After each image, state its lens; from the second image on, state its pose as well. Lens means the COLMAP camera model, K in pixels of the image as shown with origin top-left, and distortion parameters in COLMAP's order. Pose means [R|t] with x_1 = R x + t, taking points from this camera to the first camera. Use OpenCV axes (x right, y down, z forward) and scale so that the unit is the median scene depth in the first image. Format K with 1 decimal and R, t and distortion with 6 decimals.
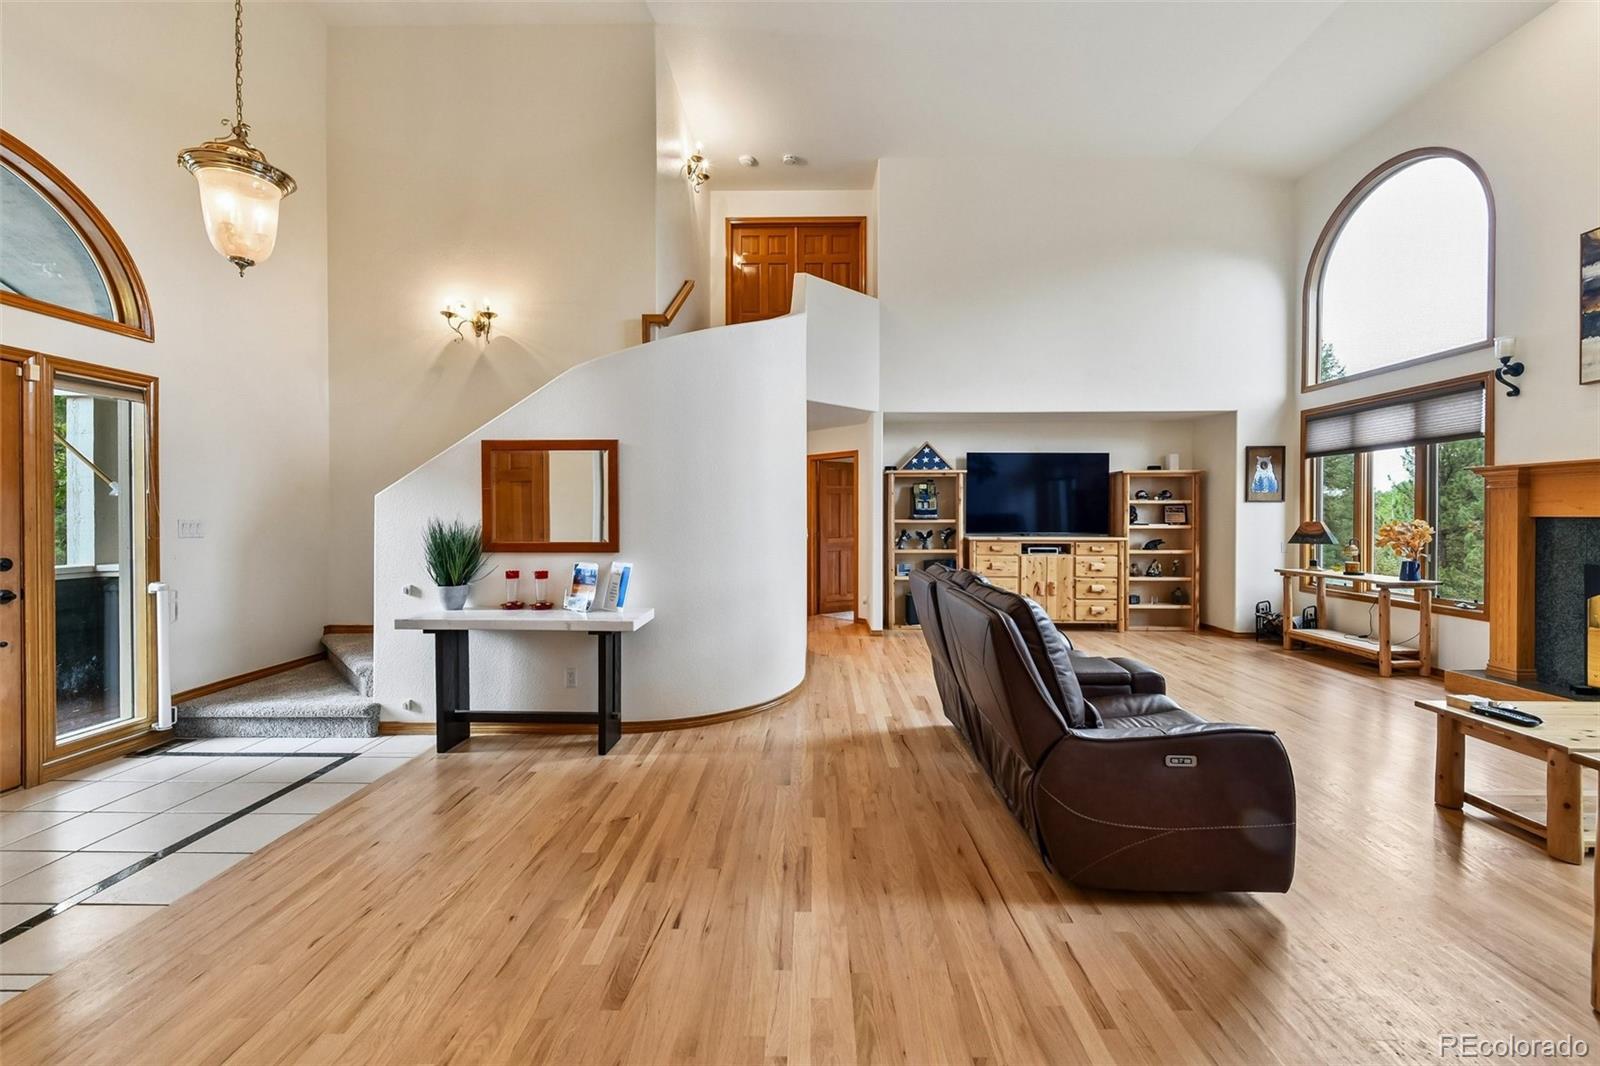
lens RADIAL K [[634.2, 0, 793.9], [0, 634.2, 522.6], [0, 0, 1]] dist [0.002980, -0.001330]
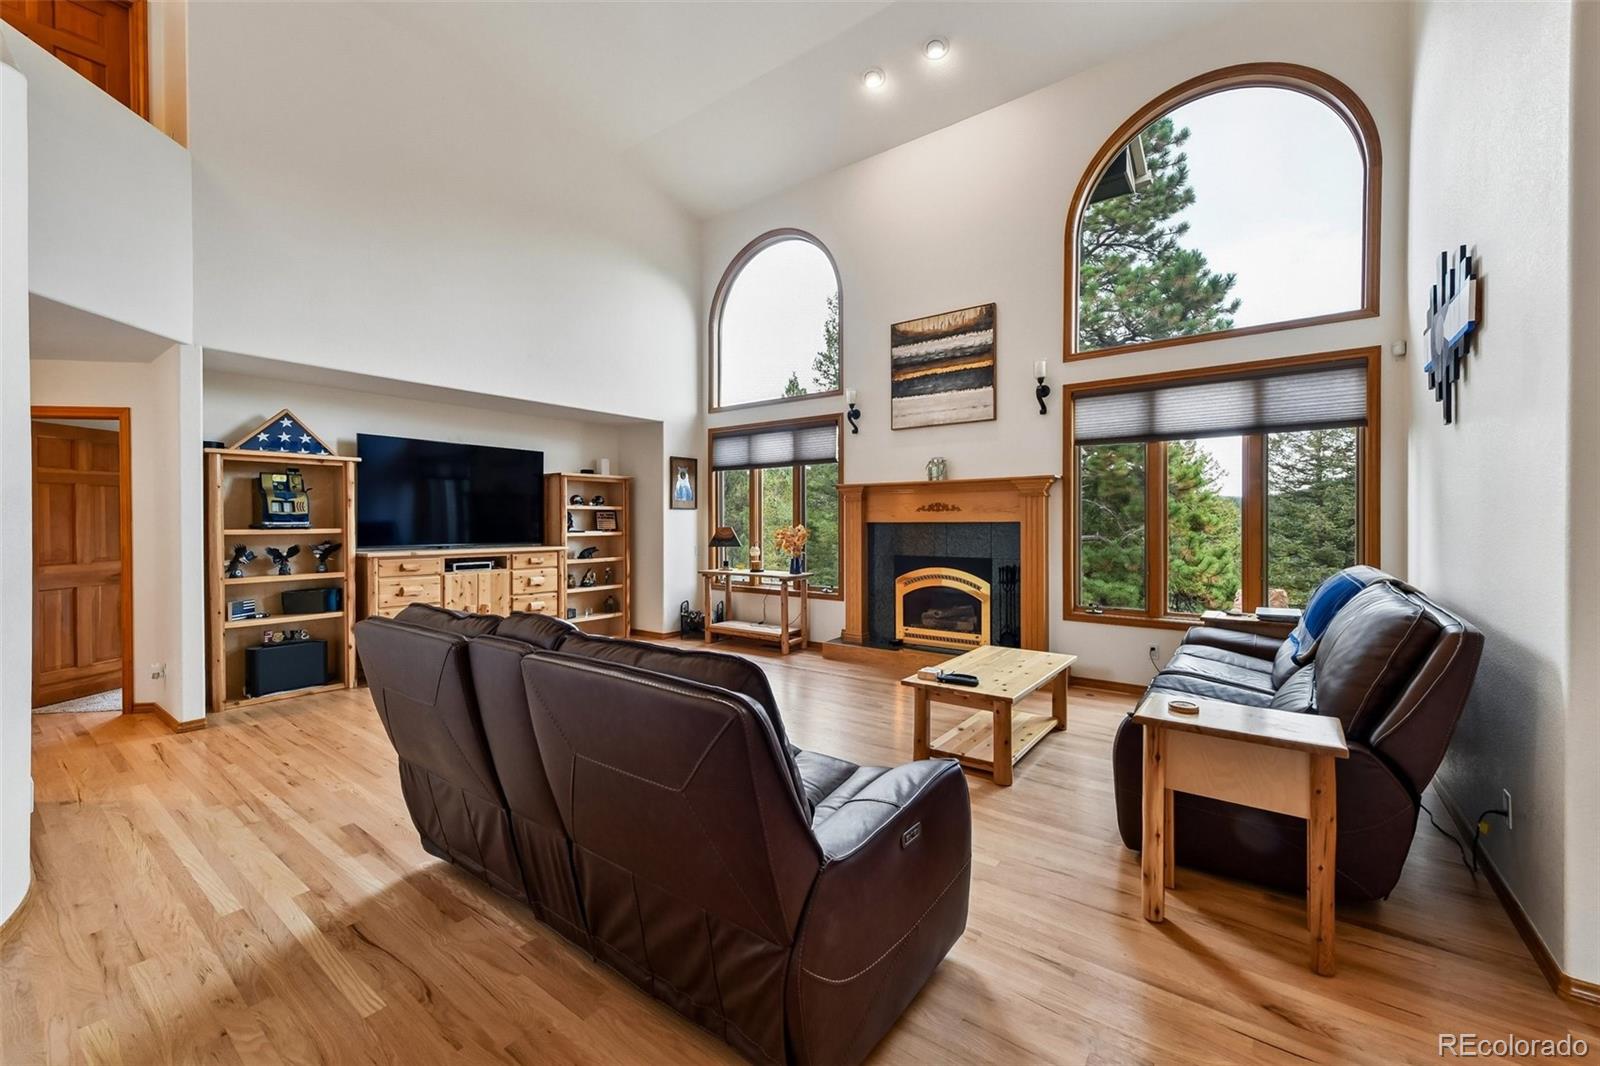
lens RADIAL K [[634.2, 0, 805.2], [0, 634.2, 529.6], [0, 0, 1]] dist [0.002980, -0.001330]
pose [[0.562543, -0.012342, 0.826676, -0.035598], [0.011818, 0.999906, 0.006886, -0.002909], [-0.826683, 0.005896, 0.562636, 0.223974]]
